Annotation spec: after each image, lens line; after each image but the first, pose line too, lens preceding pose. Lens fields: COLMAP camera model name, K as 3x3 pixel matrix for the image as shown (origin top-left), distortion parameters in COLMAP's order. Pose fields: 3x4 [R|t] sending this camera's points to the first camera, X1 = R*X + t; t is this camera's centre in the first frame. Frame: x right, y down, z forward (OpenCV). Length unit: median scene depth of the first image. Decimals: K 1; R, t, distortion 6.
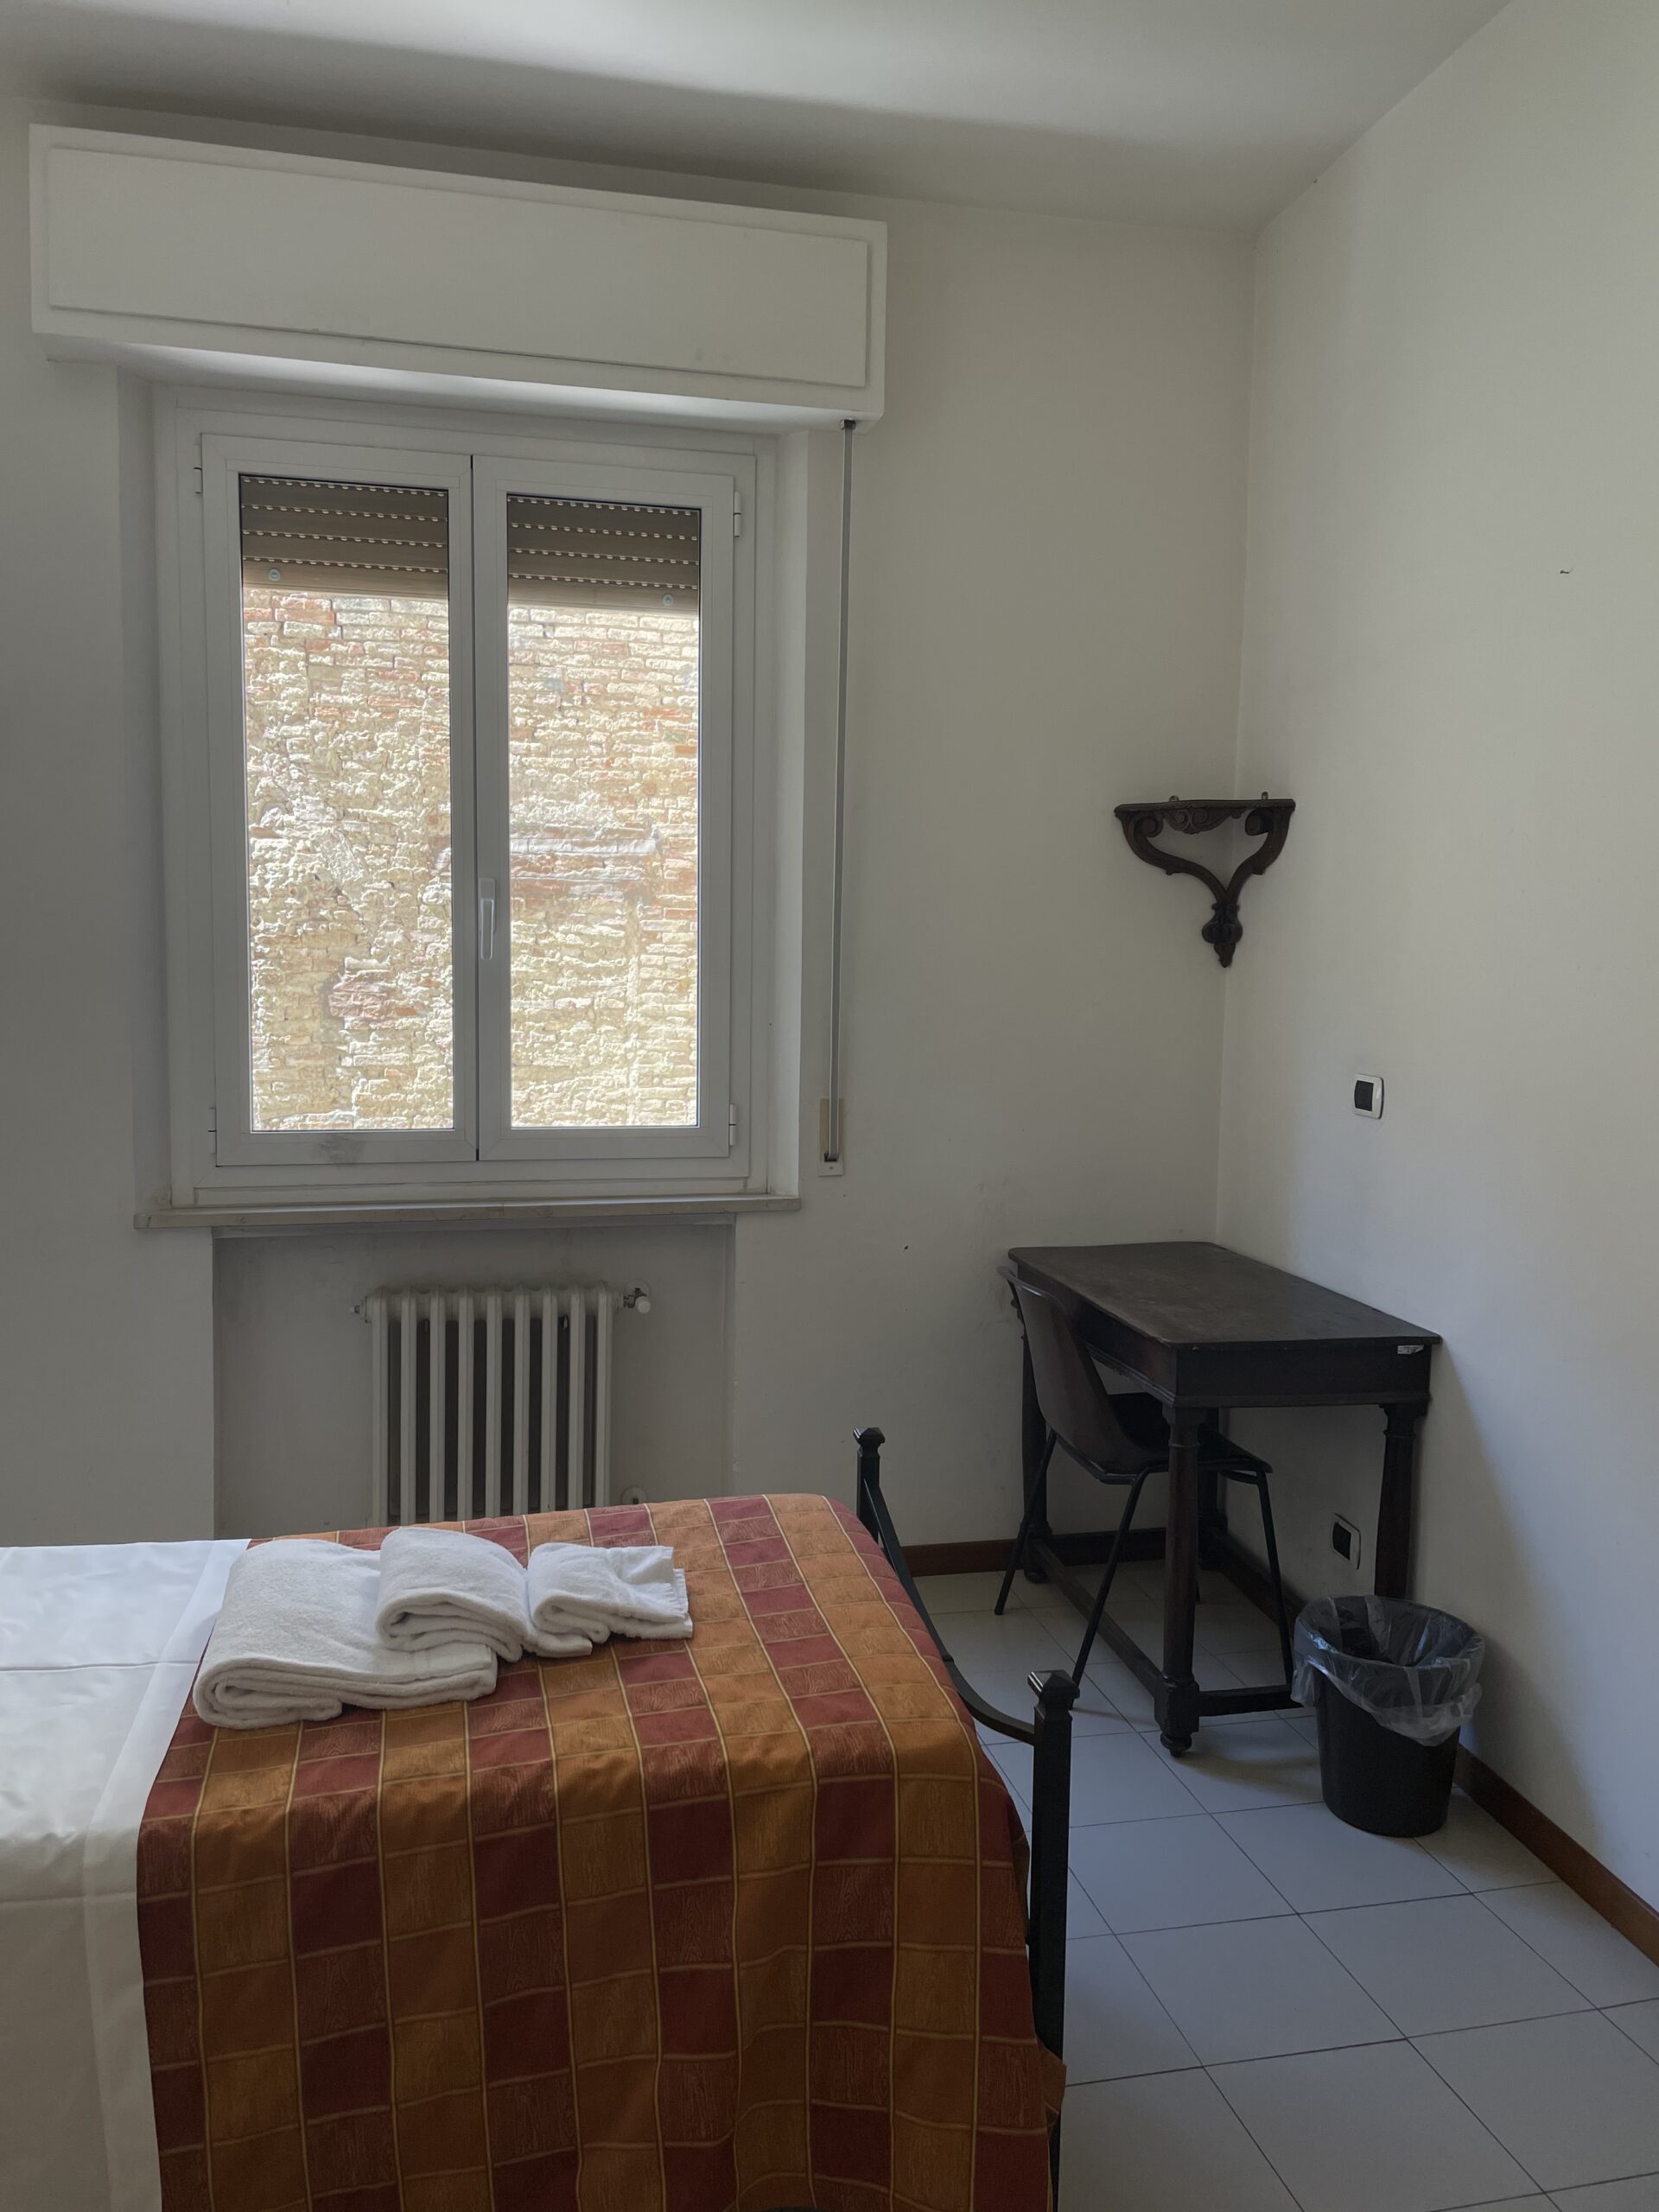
lens RADIAL K [[1670.4, 0, 829.5], [0, 1670.4, 1106.0], [0, 0, 1]] dist [0.085334, -0.108316]
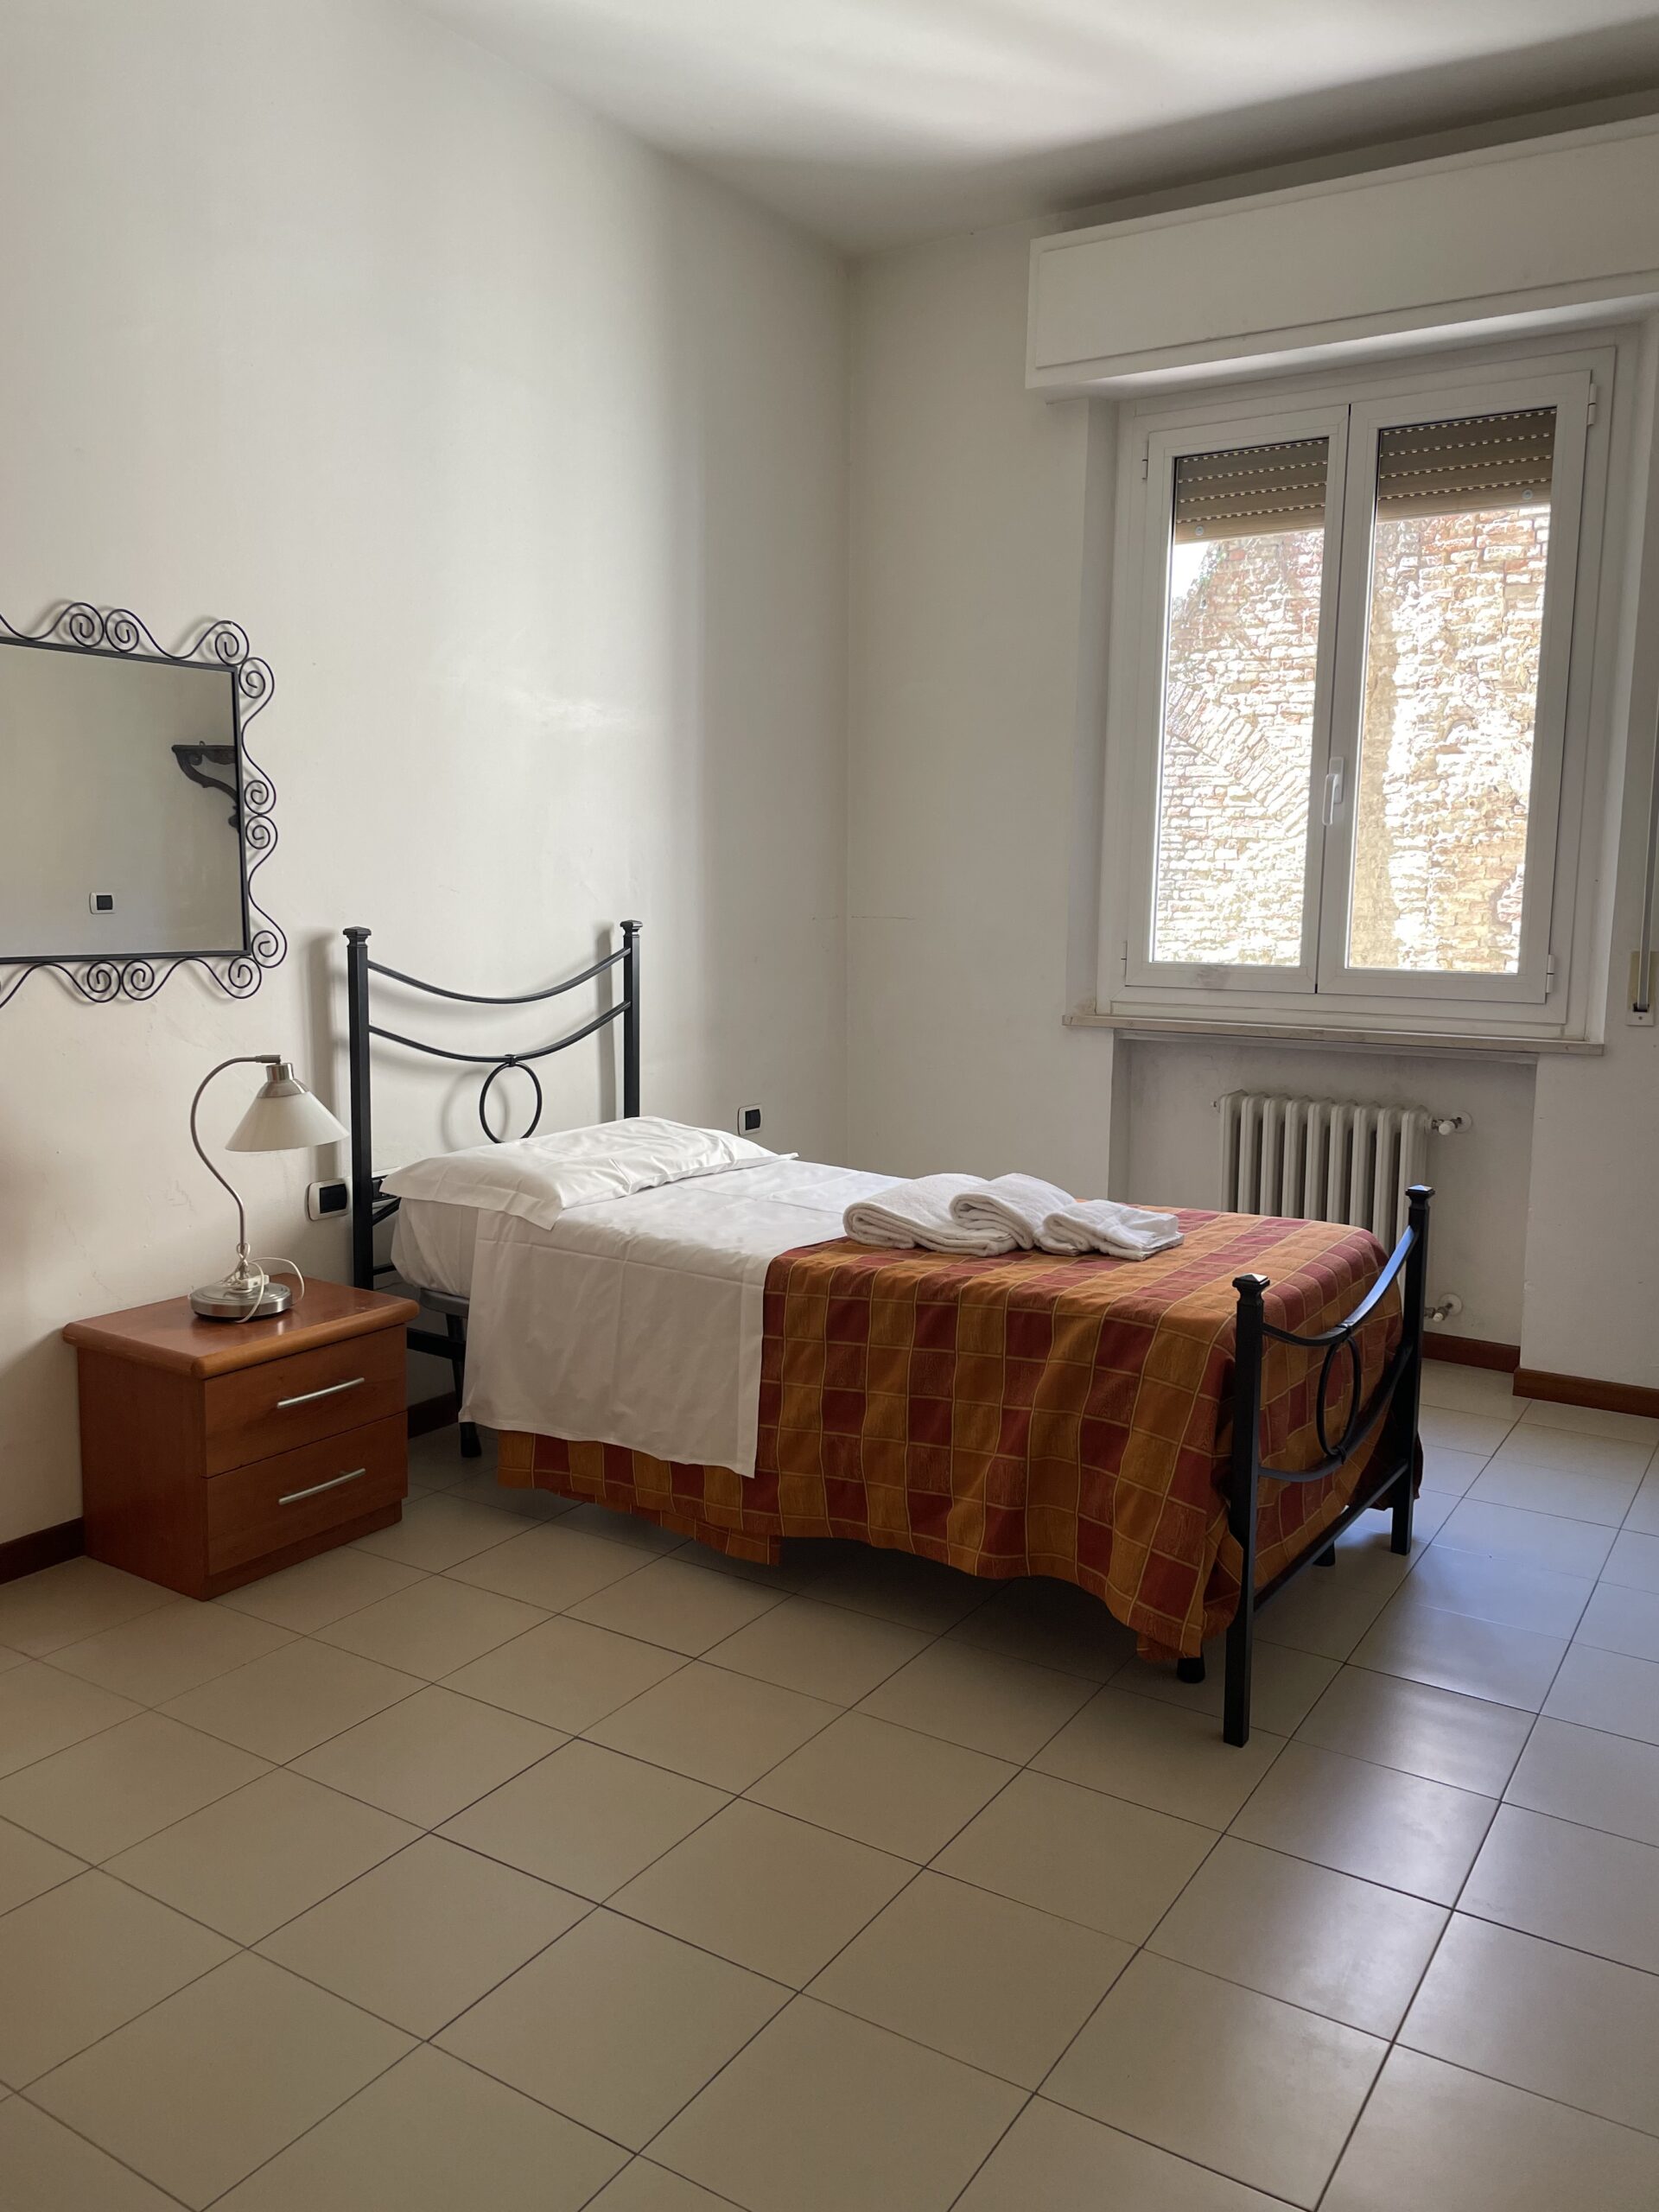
lens RADIAL K [[1670.4, 0, 829.5], [0, 1670.4, 1106.0], [0, 0, 1]] dist [0.085334, -0.108316]
pose [[0.707859, 0.091106, -0.700453, 0.404523], [-0.067343, 0.995835, 0.061470, 0.063342], [0.703136, 0.003658, 0.711046, -0.117404]]
